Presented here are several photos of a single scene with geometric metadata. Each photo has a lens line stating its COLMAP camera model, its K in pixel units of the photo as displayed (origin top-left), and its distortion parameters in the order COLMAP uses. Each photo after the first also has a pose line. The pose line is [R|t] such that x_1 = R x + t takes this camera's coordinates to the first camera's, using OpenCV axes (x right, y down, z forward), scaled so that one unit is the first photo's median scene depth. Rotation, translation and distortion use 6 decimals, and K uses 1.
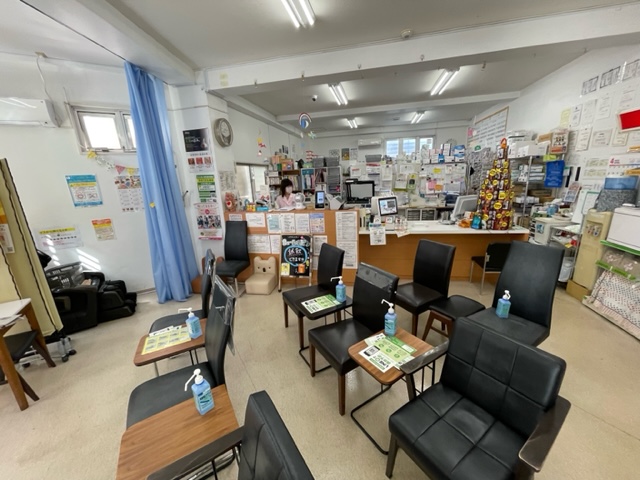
lens RADIAL K [[256.9, 0, 318.1], [0, 256.9, 242.5], [0, 0, 1]] dist [0.000380, -0.000605]
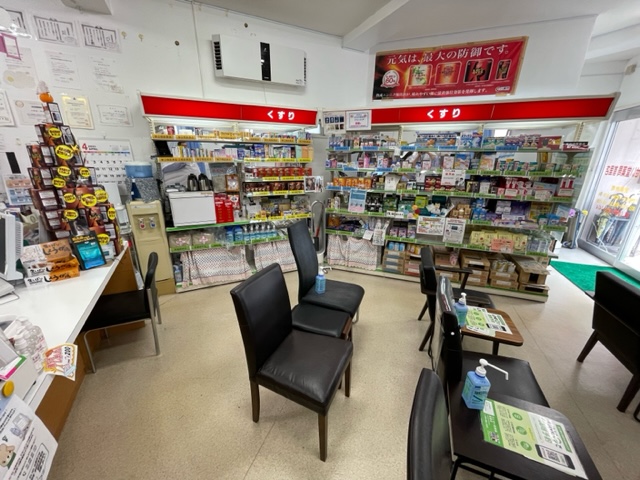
lens RADIAL K [[256.9, 0, 318.1], [0, 256.9, 242.5], [0, 0, 1]] dist [0.000380, -0.000605]
pose [[-0.624881, -0.204350, 0.753502, -0.018714], [0.214856, 0.882857, 0.417612, -0.188041], [-0.750574, 0.422853, -0.507774, 0.816086]]
